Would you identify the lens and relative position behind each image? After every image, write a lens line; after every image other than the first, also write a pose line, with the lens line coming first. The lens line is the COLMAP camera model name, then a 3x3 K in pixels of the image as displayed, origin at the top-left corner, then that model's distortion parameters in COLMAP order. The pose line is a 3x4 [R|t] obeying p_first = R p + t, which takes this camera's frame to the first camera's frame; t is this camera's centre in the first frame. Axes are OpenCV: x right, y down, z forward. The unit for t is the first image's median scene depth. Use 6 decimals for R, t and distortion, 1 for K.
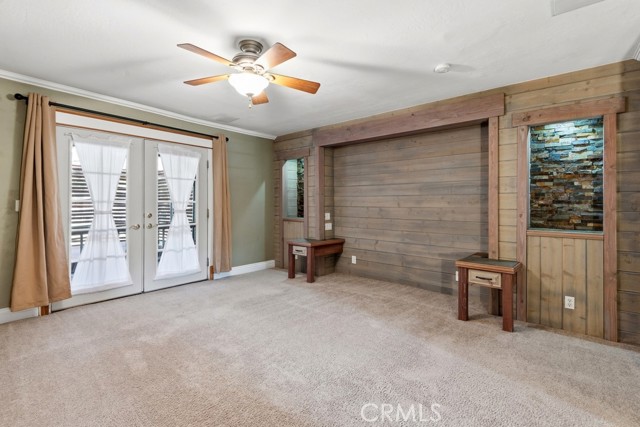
lens RADIAL K [[296.7, 0, 317.3], [0, 296.7, 207.9], [0, 0, 1]] dist [0.003510, -0.000014]
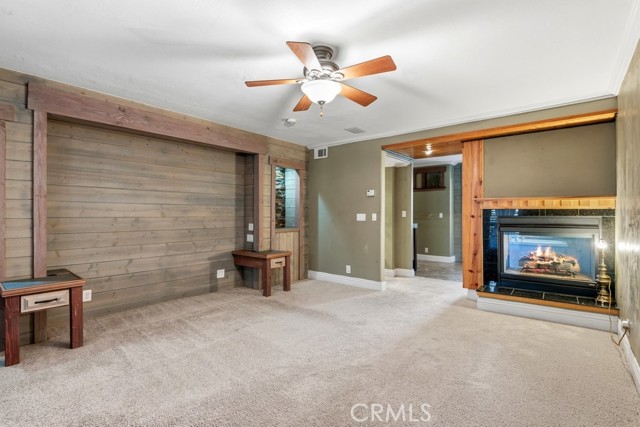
lens RADIAL K [[299.4, 0, 317.7], [0, 299.4, 213.1], [0, 0, 1]] dist [-0.000219, -0.000067]
pose [[-0.016832, -0.002738, 0.999855, -0.711166], [0.011070, 0.999934, 0.002925, -0.012927], [-0.999797, 0.011117, -0.016800, 0.603333]]
